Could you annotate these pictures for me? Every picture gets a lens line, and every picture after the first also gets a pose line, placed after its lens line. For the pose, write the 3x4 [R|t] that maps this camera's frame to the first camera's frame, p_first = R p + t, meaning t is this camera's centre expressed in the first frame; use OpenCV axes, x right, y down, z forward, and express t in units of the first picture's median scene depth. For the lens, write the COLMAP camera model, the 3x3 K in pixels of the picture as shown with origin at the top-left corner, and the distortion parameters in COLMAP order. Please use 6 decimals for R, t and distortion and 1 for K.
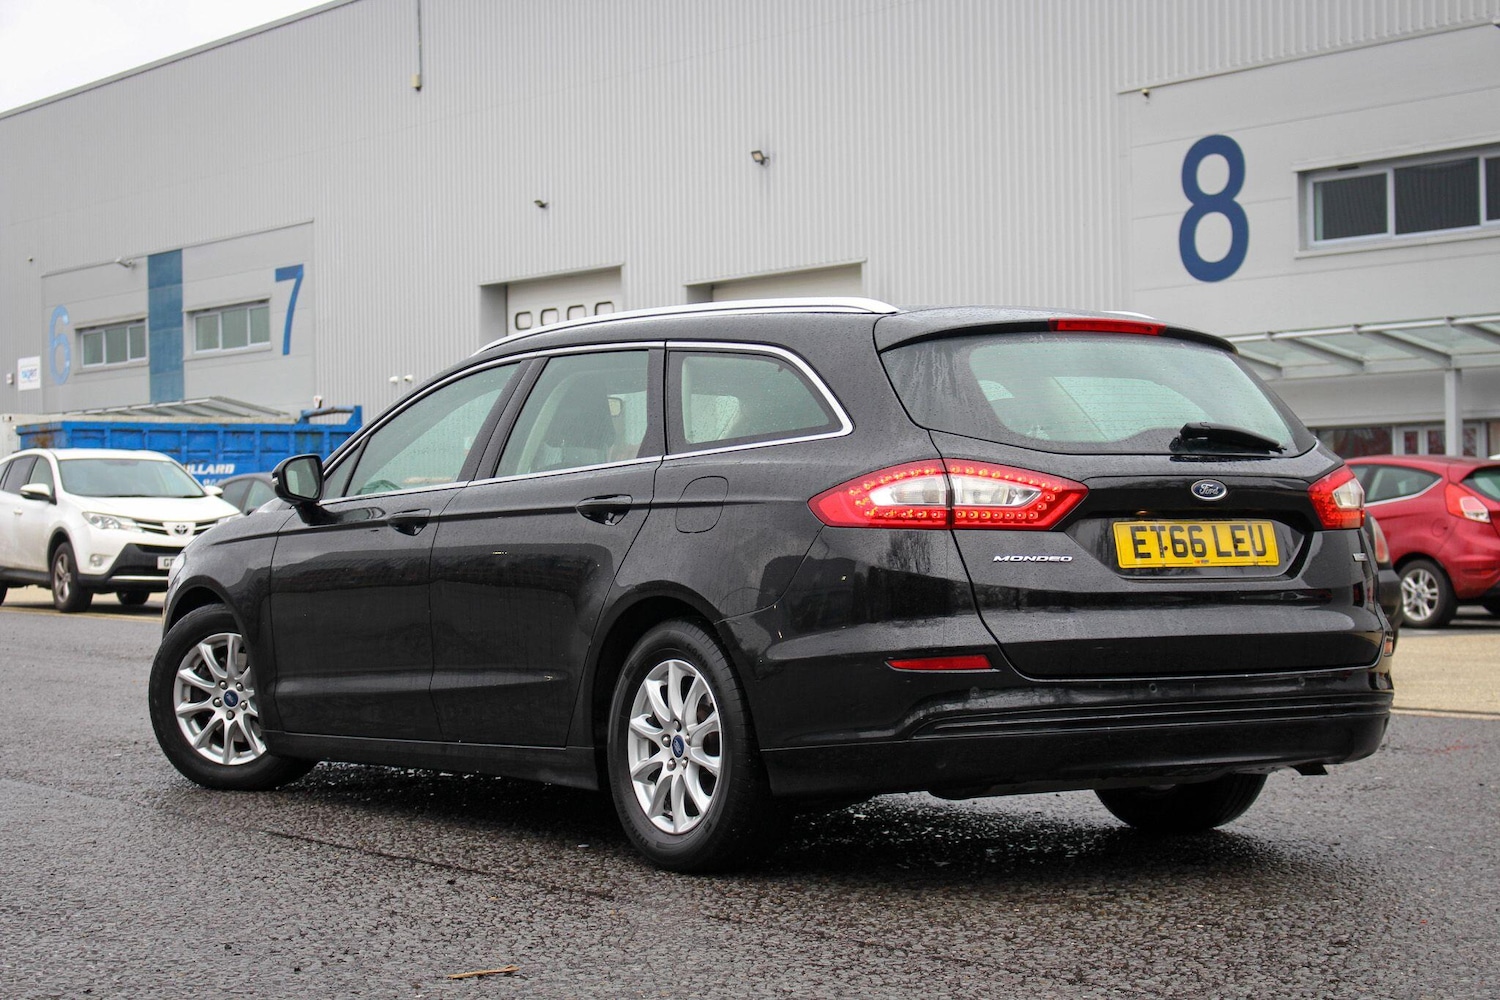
lens RADIAL K [[3103.0, 0, 710.9], [0, 3103.0, 499.5], [0, 0, 1]] dist [-0.042196, -0.458061]
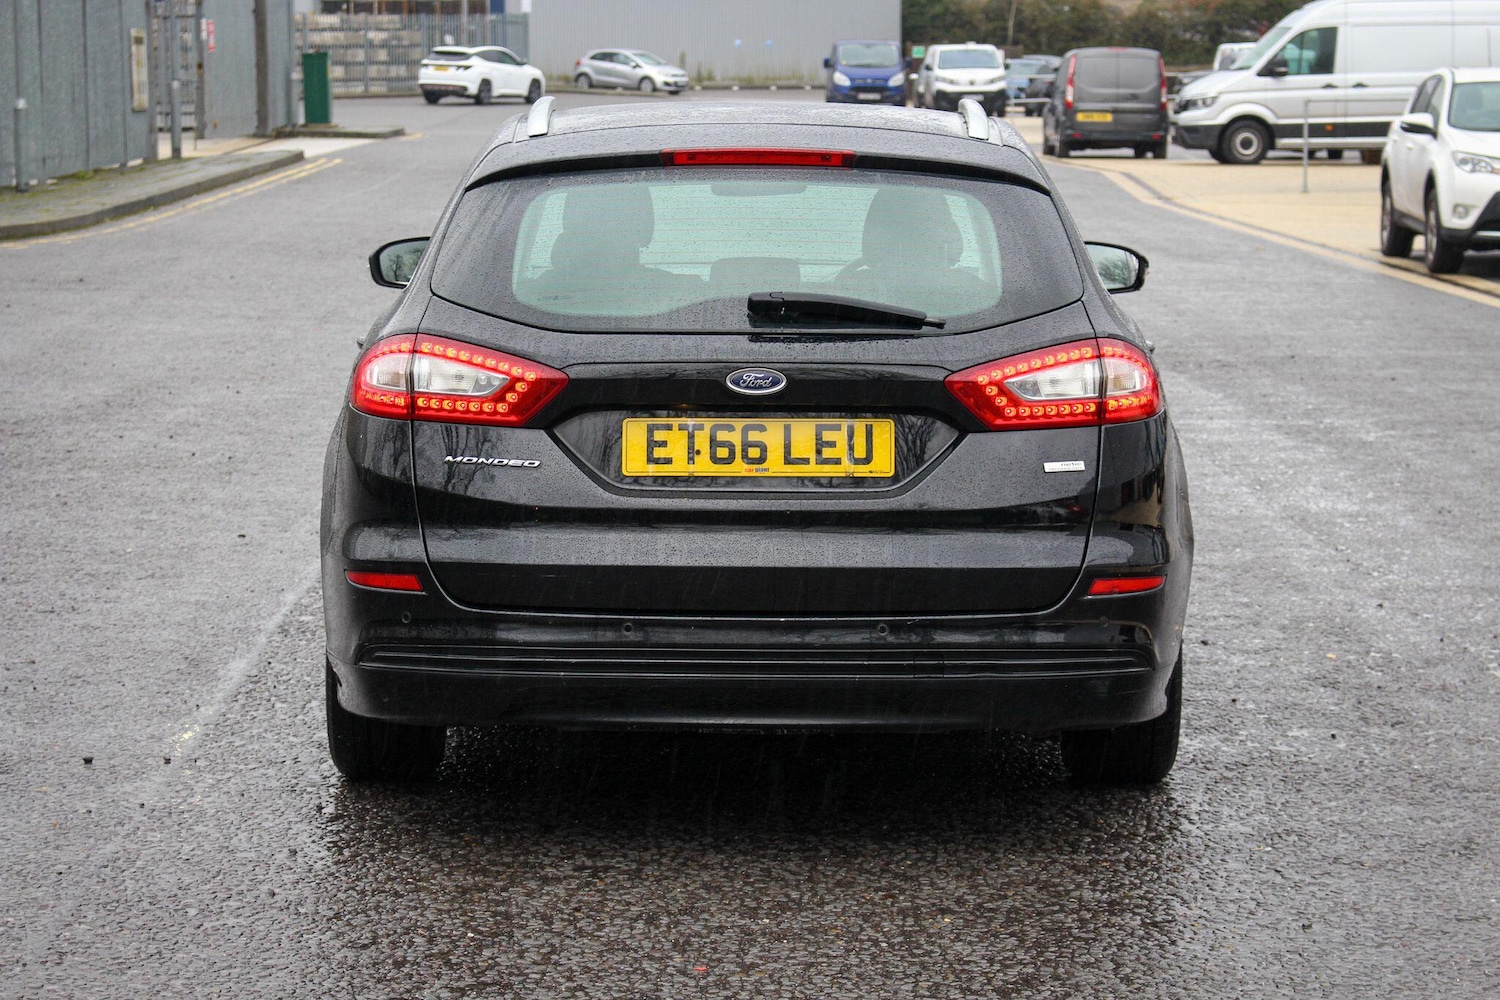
lens RADIAL K [[3654.3, 0, 750.0], [0, 3654.3, 500.0], [0, 0, 1]] dist [0.054328, -0.271190]
pose [[0.821522, 0.068512, -0.566045, 0.688943], [-0.002604, 0.993195, 0.116433, -0.081405], [0.570171, -0.094178, 0.816110, 0.237628]]
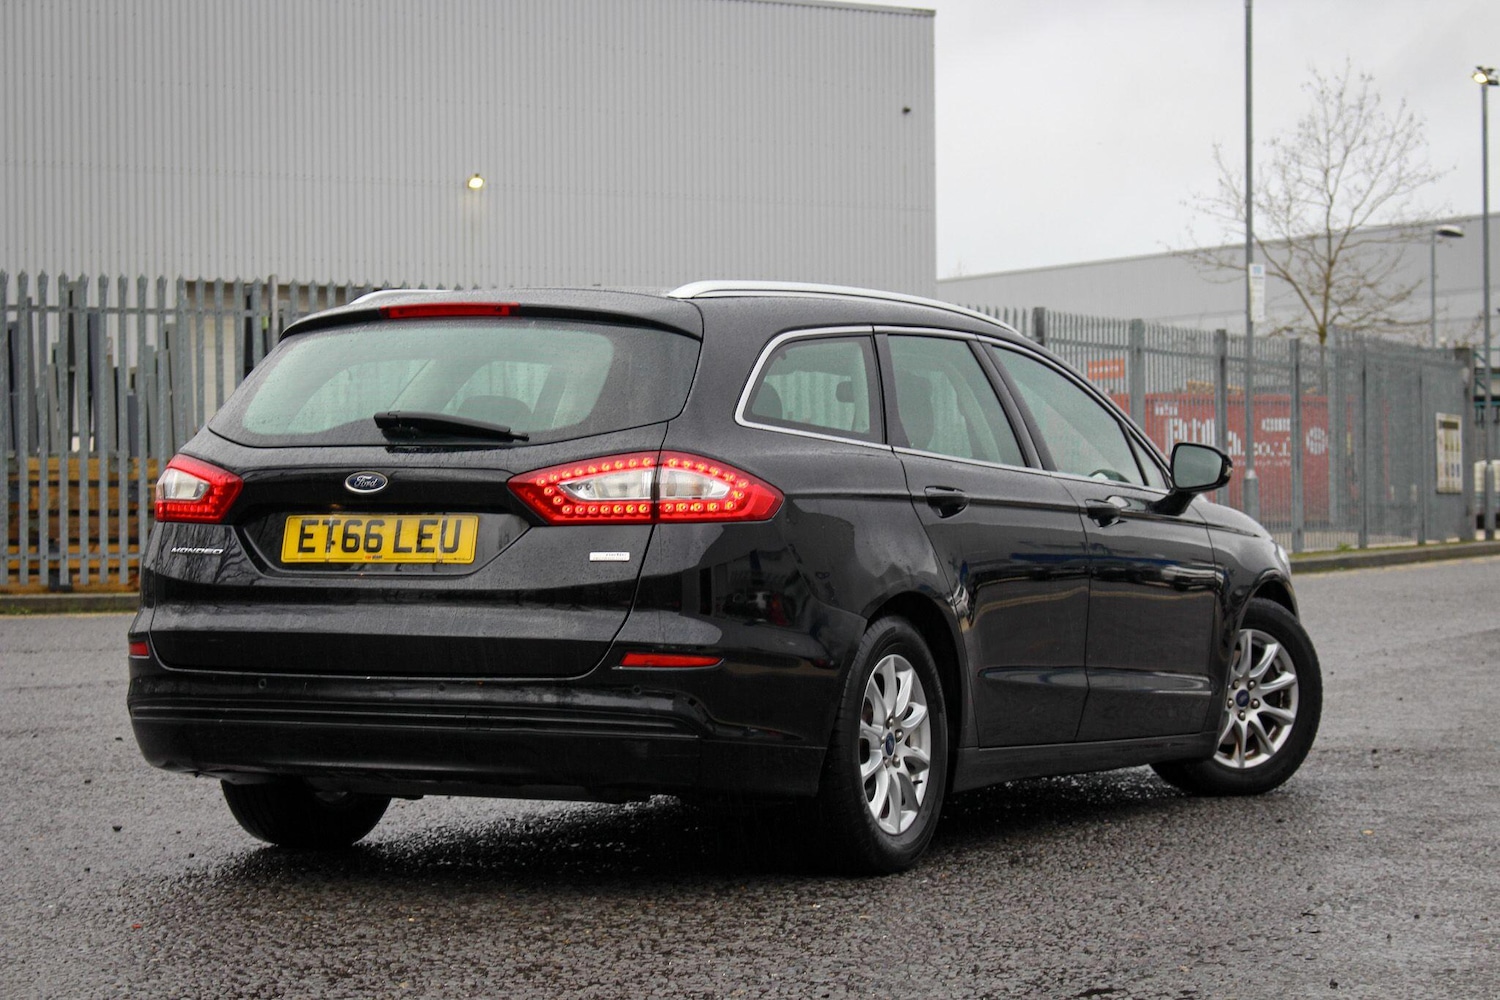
lens RADIAL K [[3654.3, 0, 750.0], [0, 3654.3, 500.0], [0, 0, 1]] dist [0.054328, -0.271190]
pose [[0.497265, -0.001908, -0.867596, 1.200084], [0.001925, 0.999998, -0.001096, 0.003834], [0.867596, -0.001125, 0.497268, 0.542376]]
